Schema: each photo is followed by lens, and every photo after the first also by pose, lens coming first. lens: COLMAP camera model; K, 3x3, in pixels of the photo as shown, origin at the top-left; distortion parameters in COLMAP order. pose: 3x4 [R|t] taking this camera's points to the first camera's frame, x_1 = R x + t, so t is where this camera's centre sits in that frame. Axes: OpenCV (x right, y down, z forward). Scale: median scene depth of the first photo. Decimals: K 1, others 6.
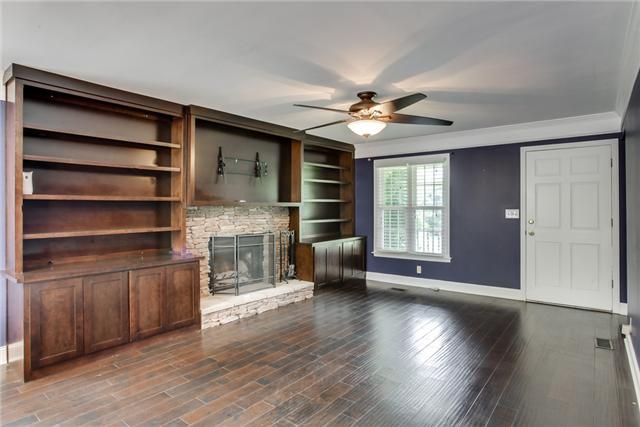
lens RADIAL K [[381.3, 0, 320.0], [0, 381.3, 213.5], [0, 0, 1]] dist [-0.039266, 0.000498]
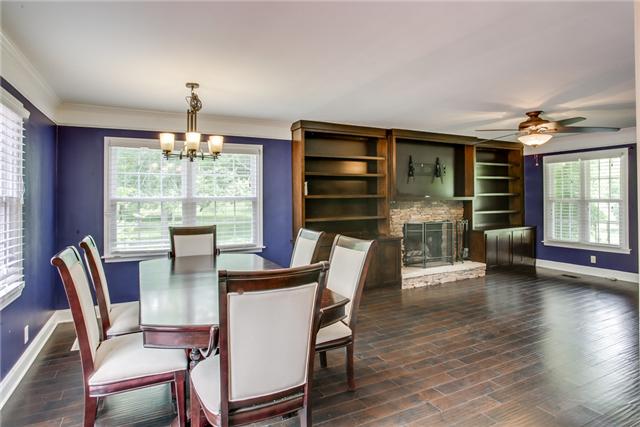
lens RADIAL K [[390.4, 0, 320.9], [0, 390.4, 199.6], [0, 0, 1]] dist [0.000902, 0.002793]
pose [[0.925995, -0.004103, -0.377512, -0.034638], [0.000226, 0.999947, -0.010314, -0.008153], [0.377535, 0.009465, 0.925947, -0.356007]]
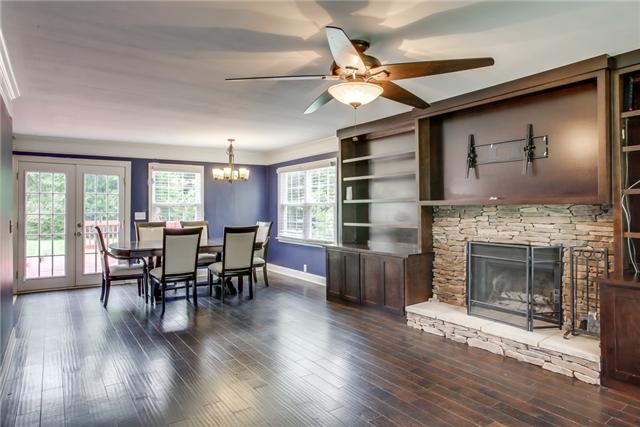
lens RADIAL K [[420.6, 0, 320.0], [0, 420.6, 213.5], [0, 0, 1]] dist [-0.000855, 0.000398]
pose [[-0.319256, 0.015648, -0.947539, 0.665929], [-0.009799, 0.999756, 0.019812, -0.014798], [0.947618, 0.015610, -0.319025, 0.890972]]
